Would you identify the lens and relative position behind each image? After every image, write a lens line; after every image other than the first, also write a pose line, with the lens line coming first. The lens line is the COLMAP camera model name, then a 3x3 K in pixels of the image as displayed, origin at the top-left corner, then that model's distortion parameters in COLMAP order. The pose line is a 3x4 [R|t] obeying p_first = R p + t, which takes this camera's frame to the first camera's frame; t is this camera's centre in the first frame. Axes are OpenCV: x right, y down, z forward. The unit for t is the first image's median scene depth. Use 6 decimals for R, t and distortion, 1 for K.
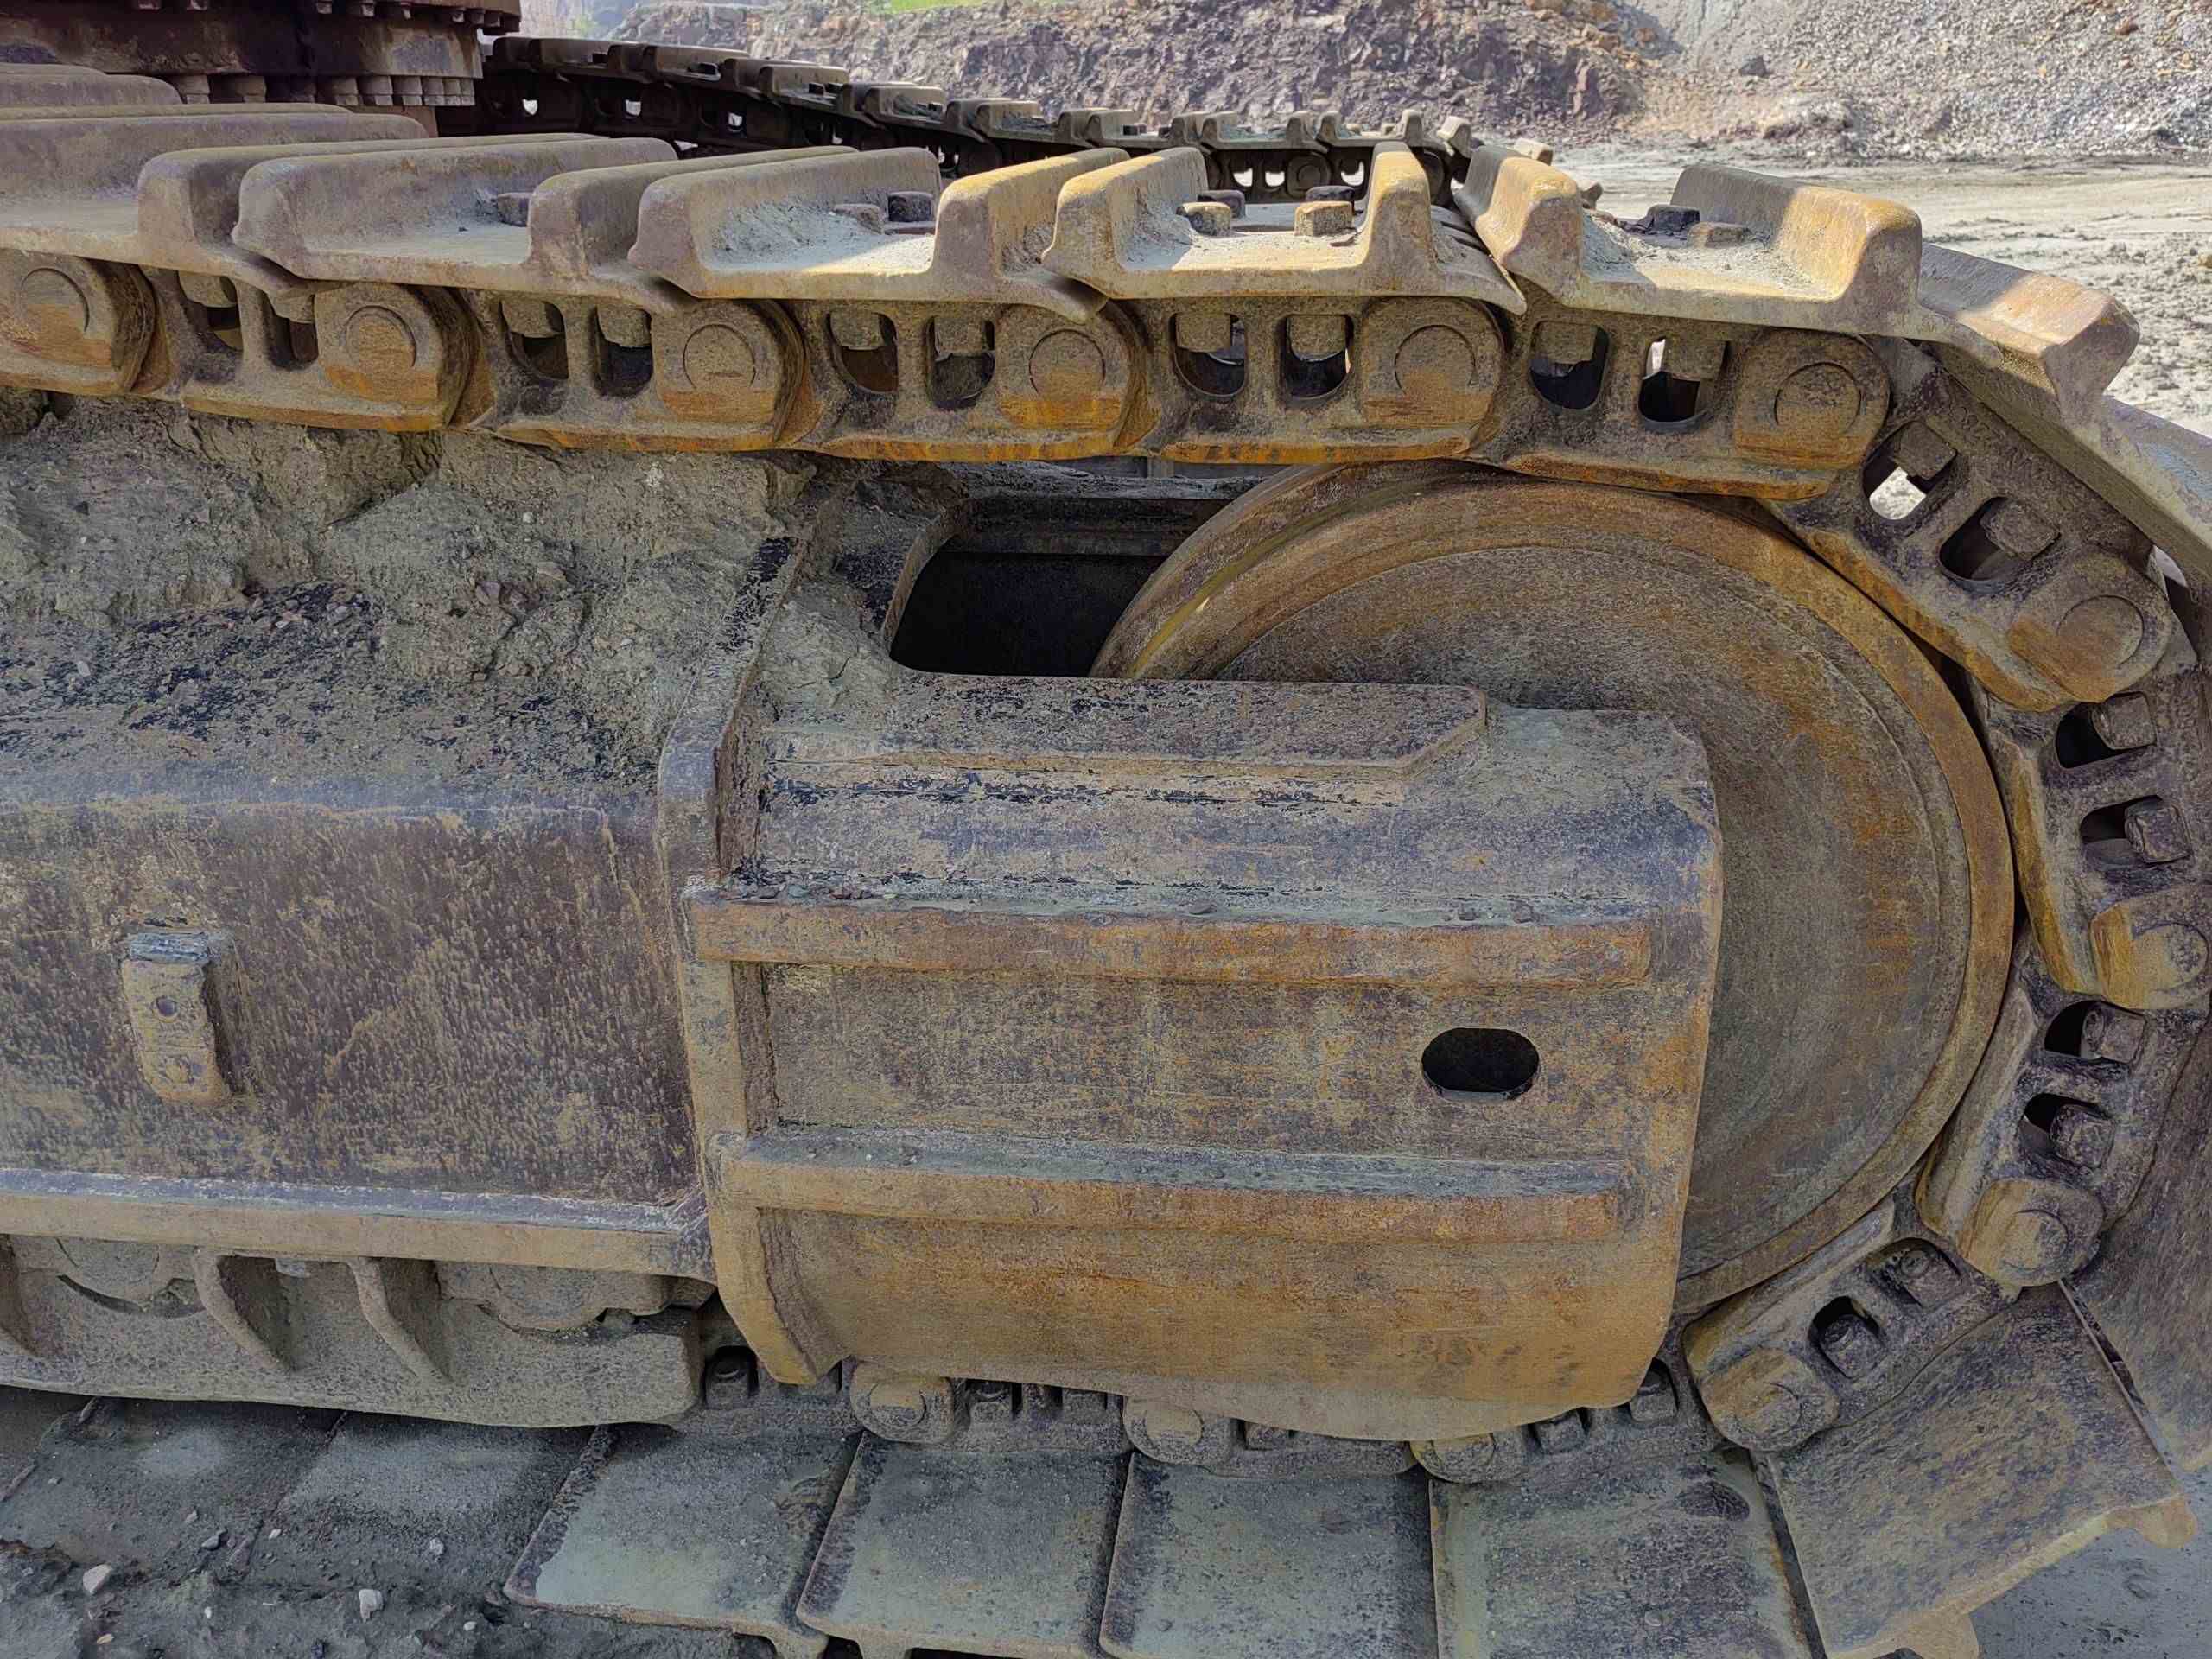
lens RADIAL K [[1782.7, 0, 1112.0], [0, 1782.7, 824.3], [0, 0, 1]] dist [-0.002678, 0.091696]
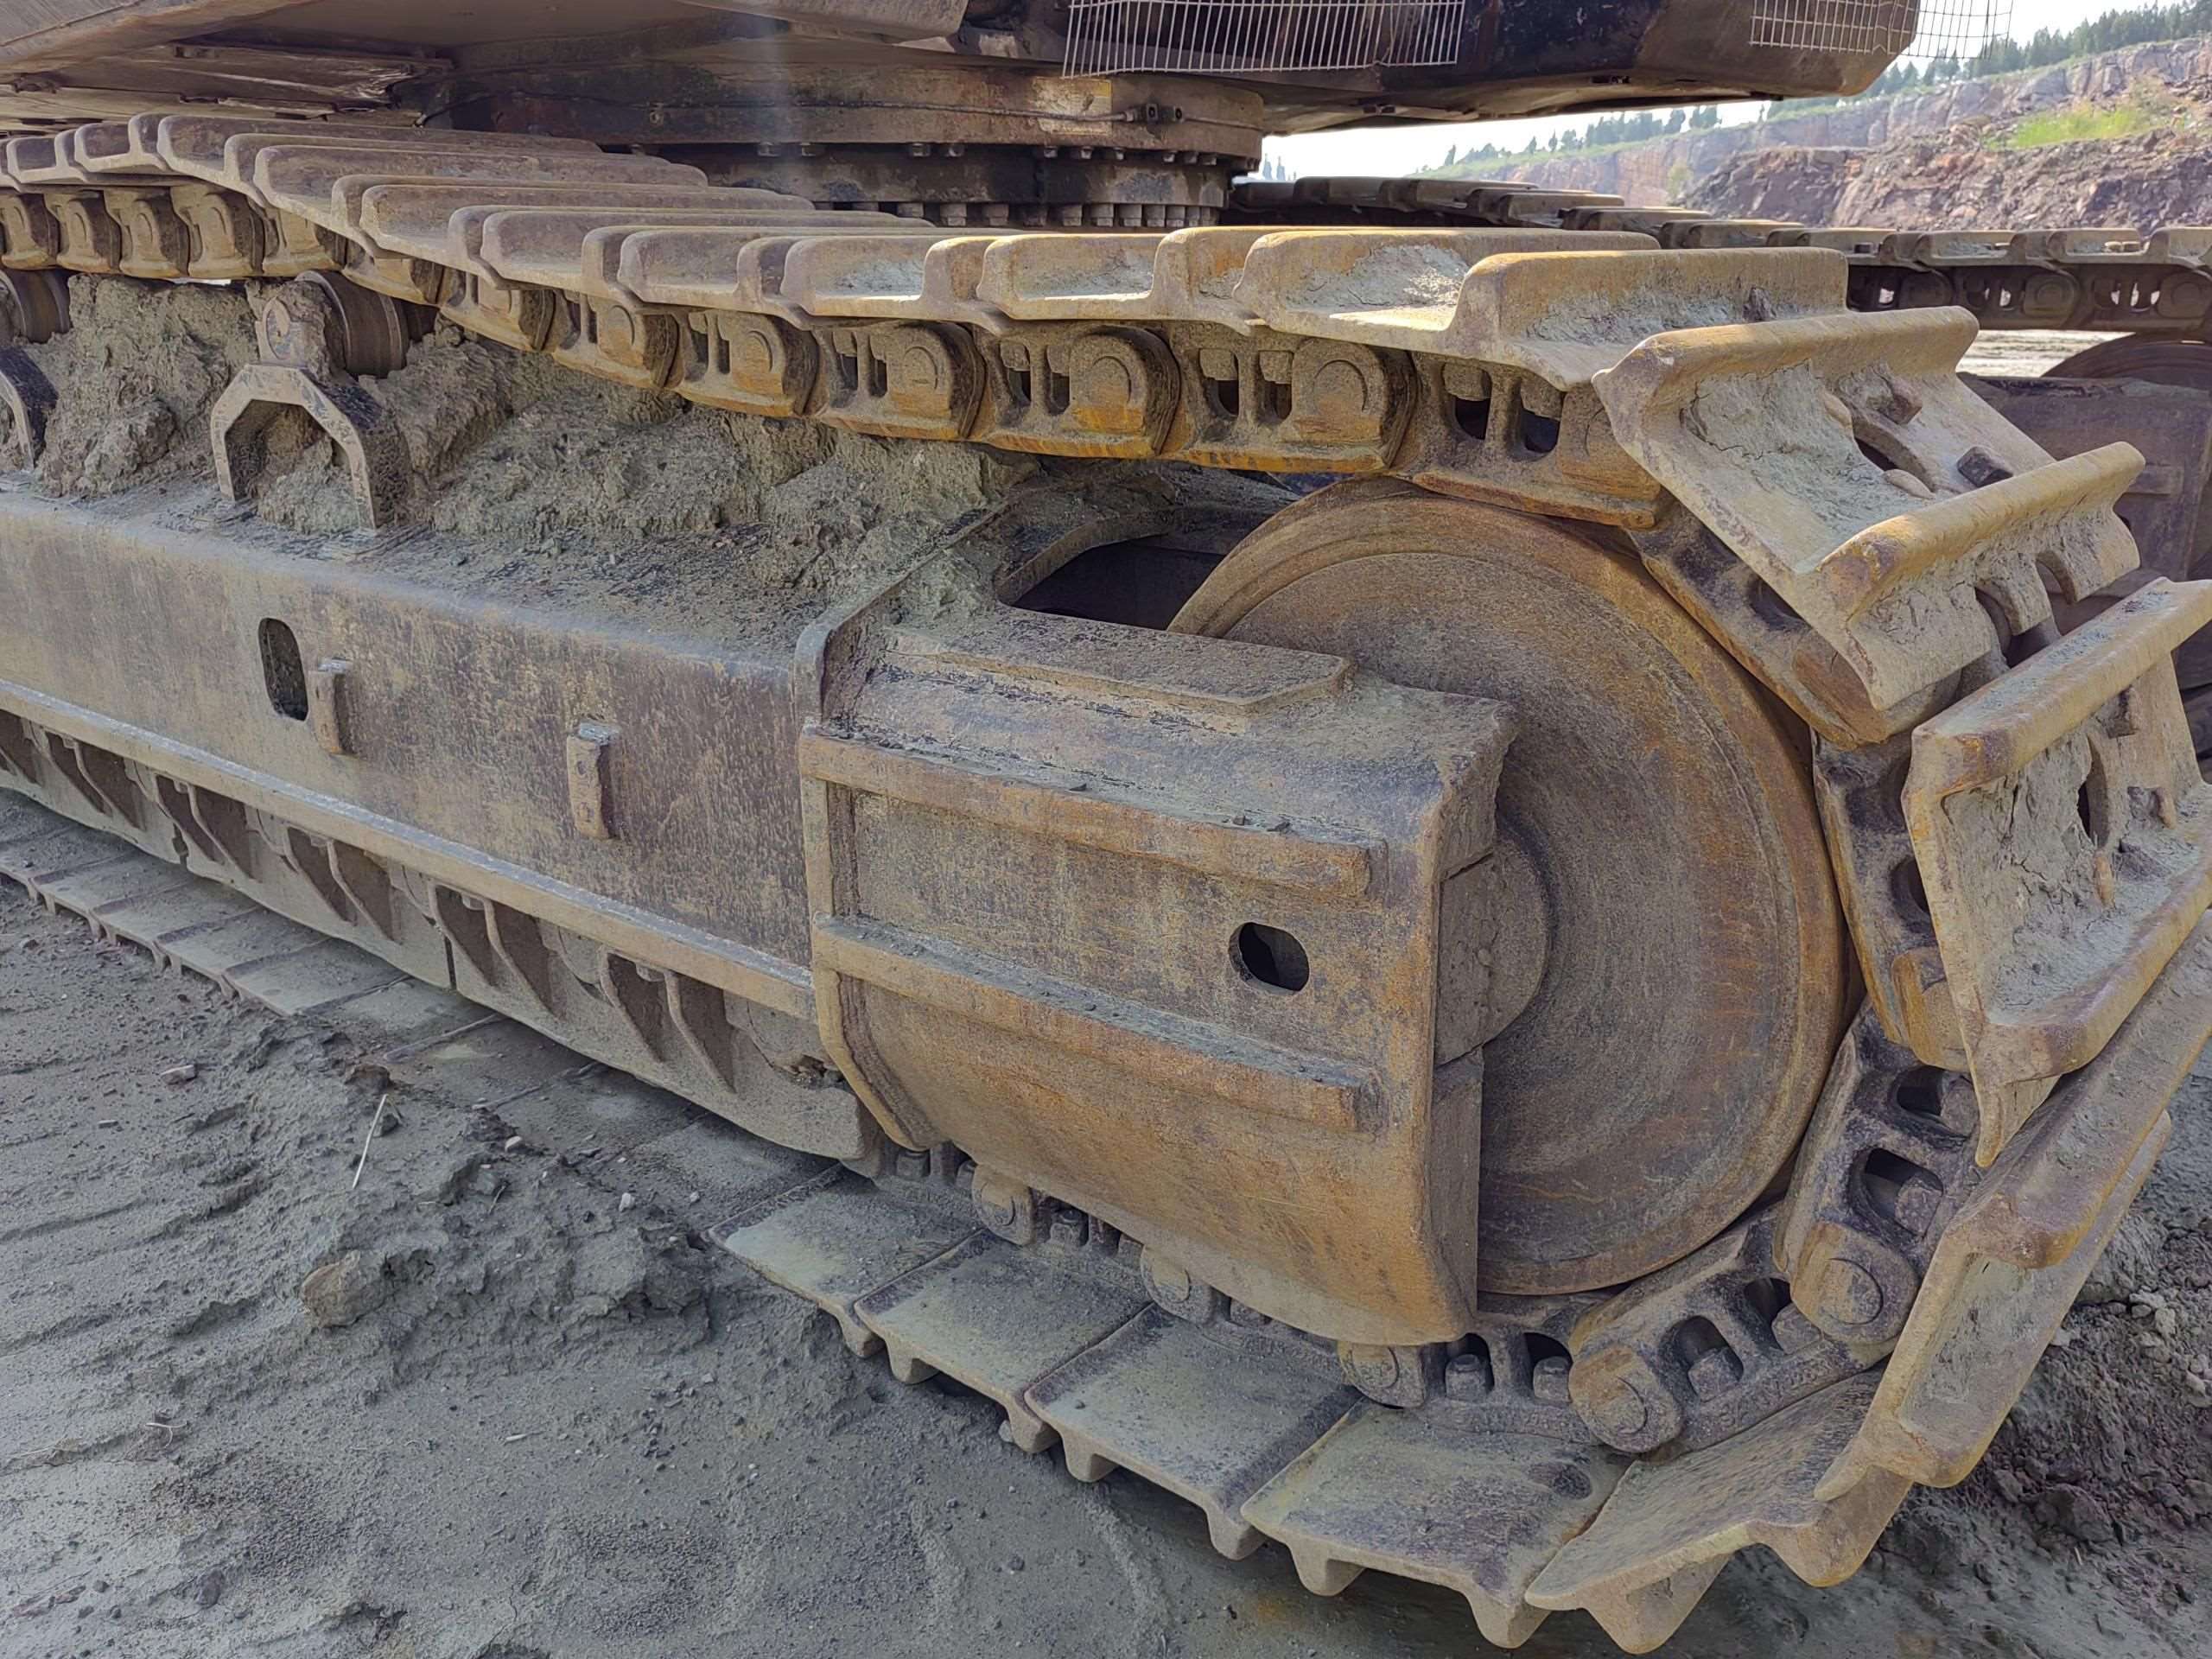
lens RADIAL K [[1805.2, 0, 1106.0], [0, 1805.2, 829.5], [0, 0, 1]] dist [0.012901, 0.013052]
pose [[0.839992, 0.168820, -0.515669, 0.671411], [-0.205550, 0.978540, -0.014474, 0.082101], [0.502159, 0.118153, 0.856666, -0.108603]]
